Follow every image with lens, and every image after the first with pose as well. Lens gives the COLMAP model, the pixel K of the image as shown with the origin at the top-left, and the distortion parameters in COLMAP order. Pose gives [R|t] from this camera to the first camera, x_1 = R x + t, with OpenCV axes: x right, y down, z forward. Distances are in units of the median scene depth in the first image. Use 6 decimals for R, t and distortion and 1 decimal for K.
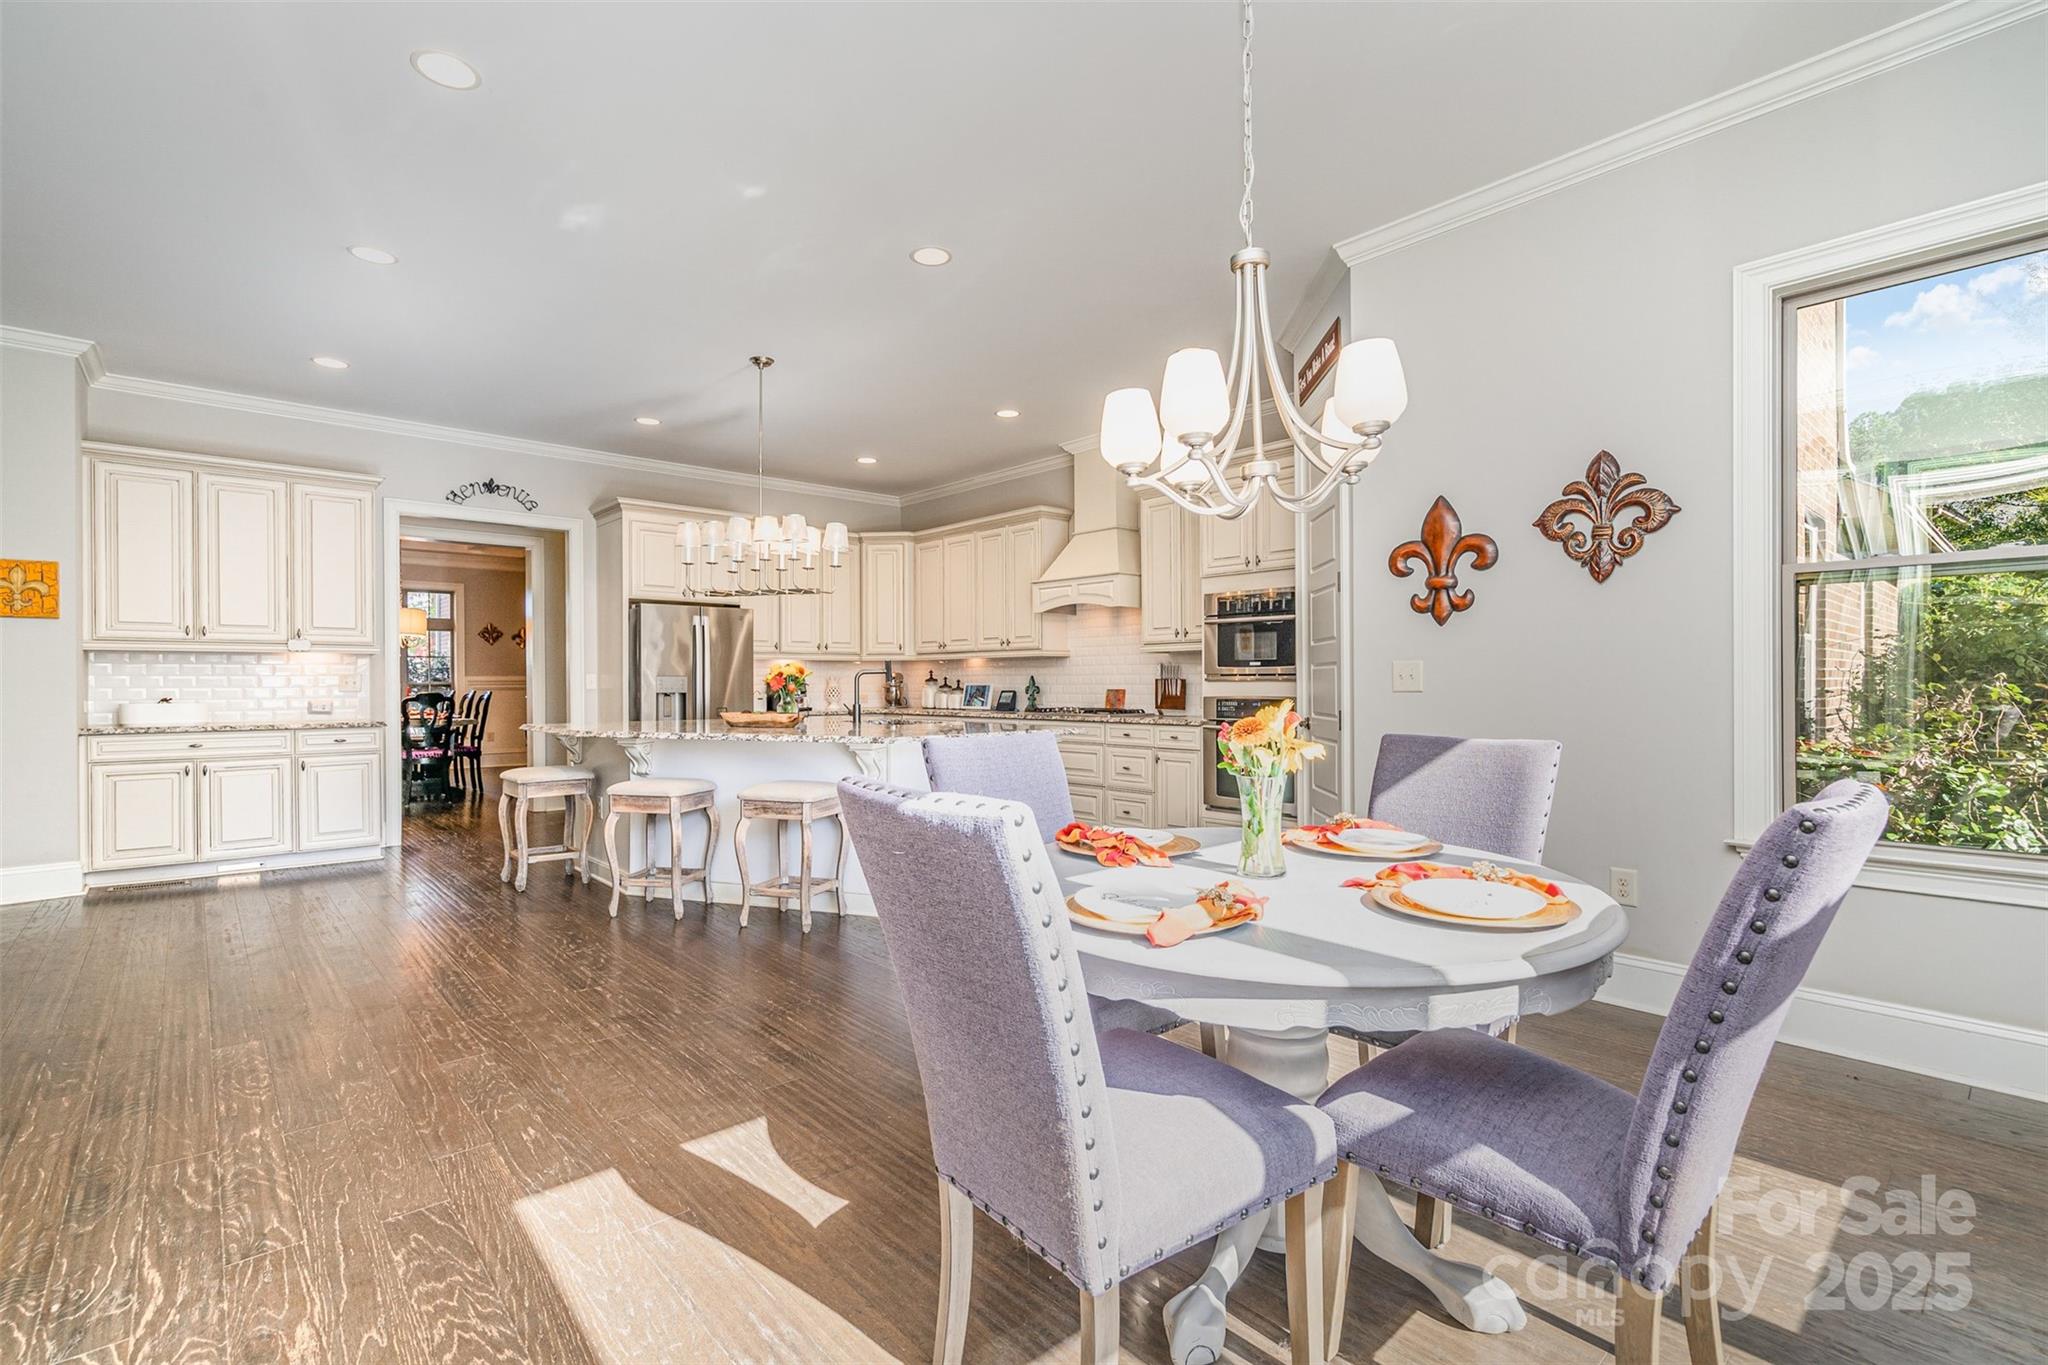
lens RADIAL K [[934.2, 0, 1023.8], [0, 934.2, 684.2], [0, 0, 1]] dist [-0.002238, -0.001080]
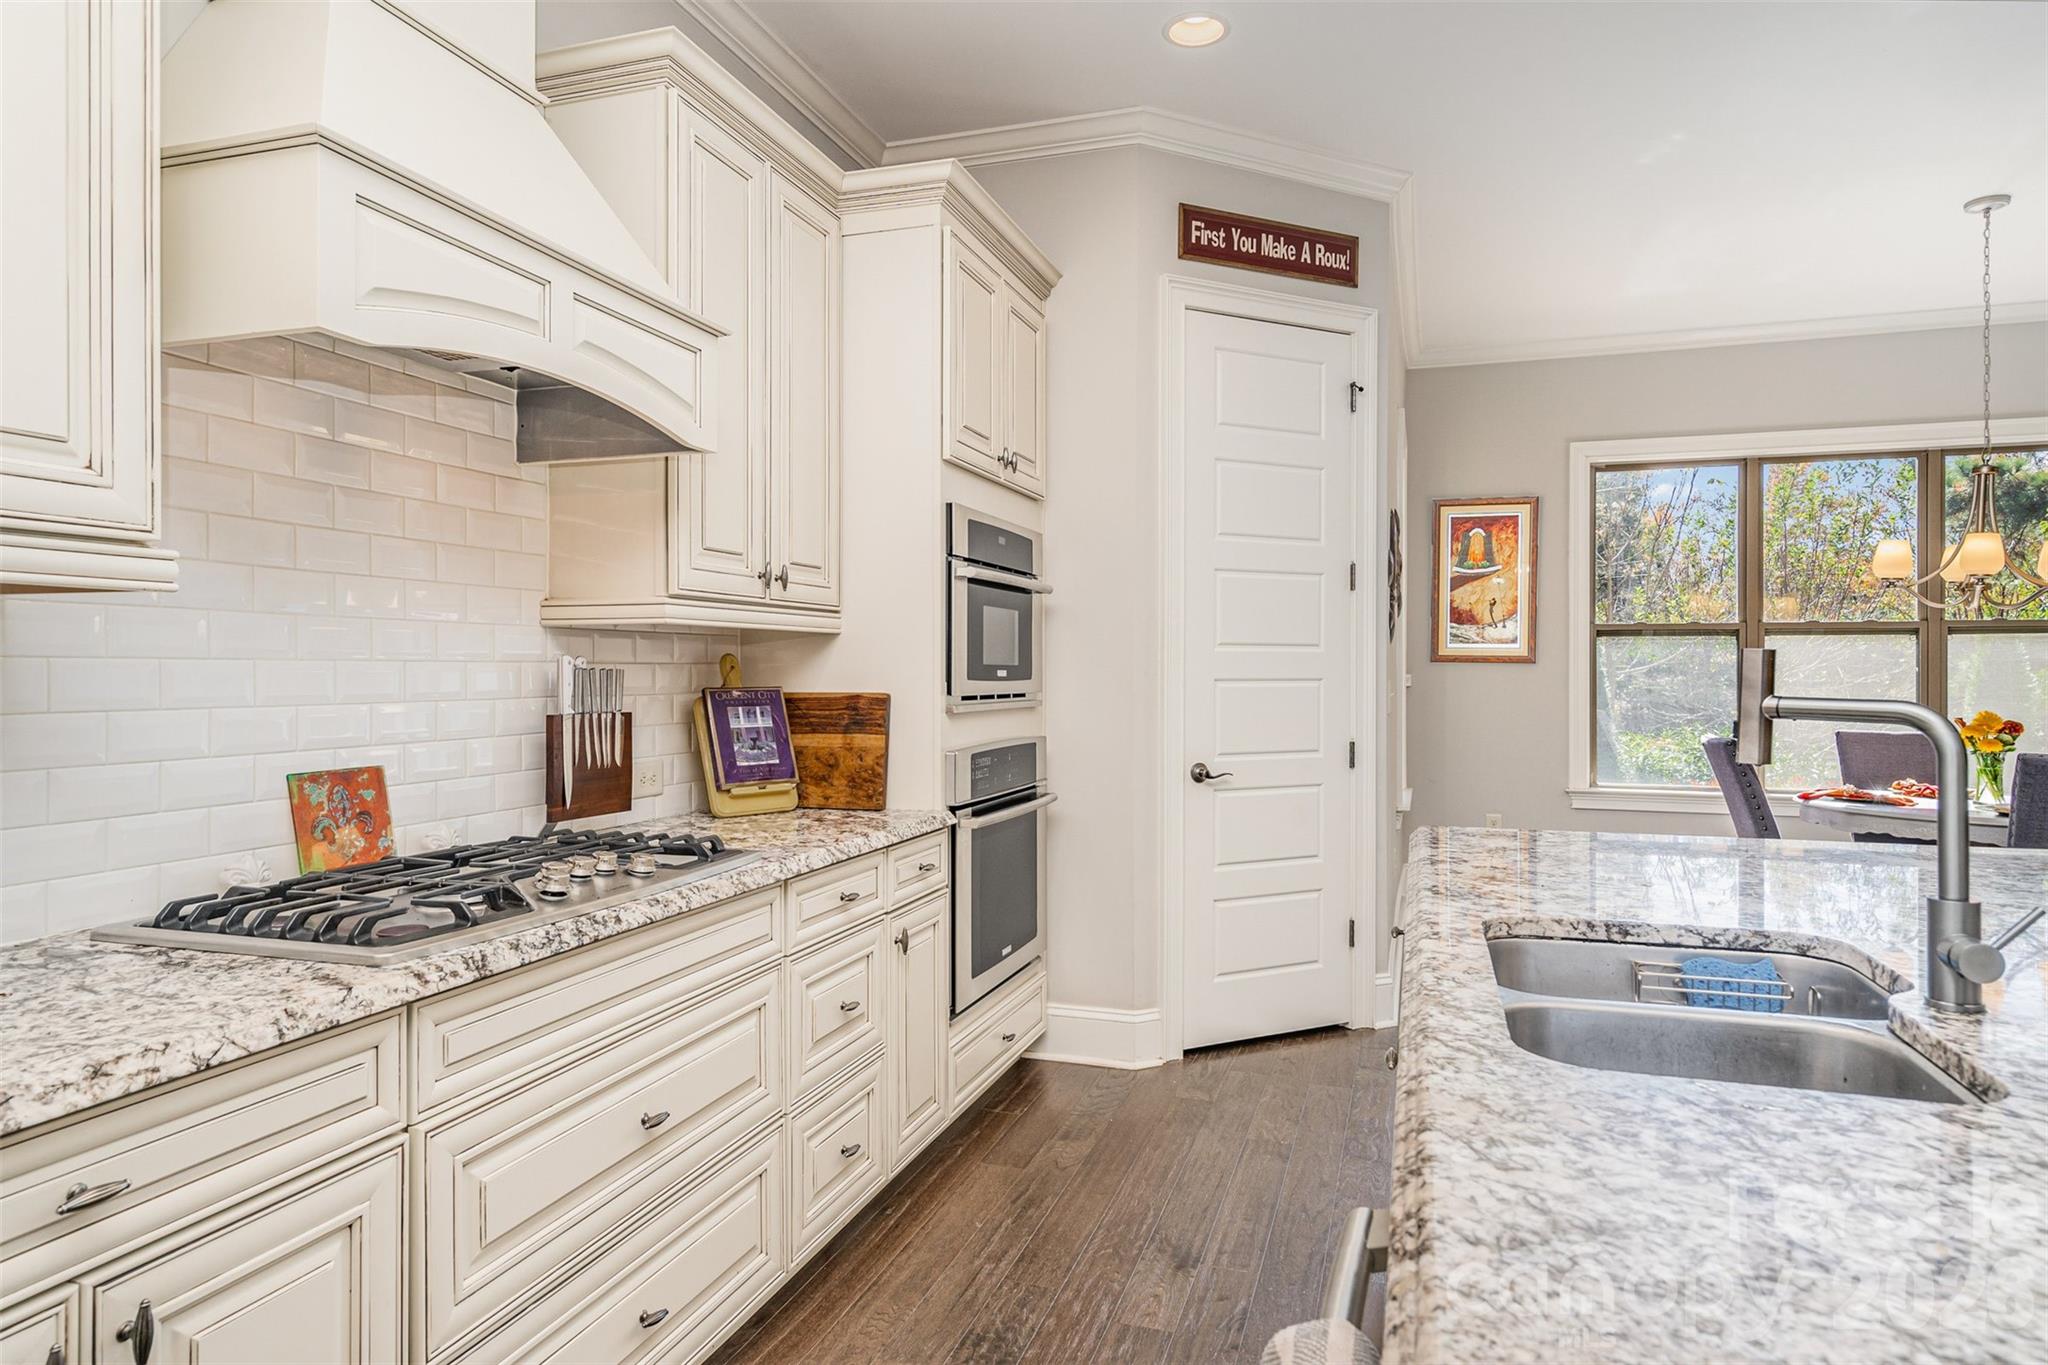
lens RADIAL K [[1195.7, 0, 1019.1], [0, 1195.7, 675.6], [0, 0, 1]] dist [-0.001735, -0.000266]
pose [[-0.514851, -0.005047, 0.857265, -0.209970], [-0.001471, 0.999986, 0.005004, -0.017890], [-0.857279, 0.001315, -0.514851, 1.007372]]
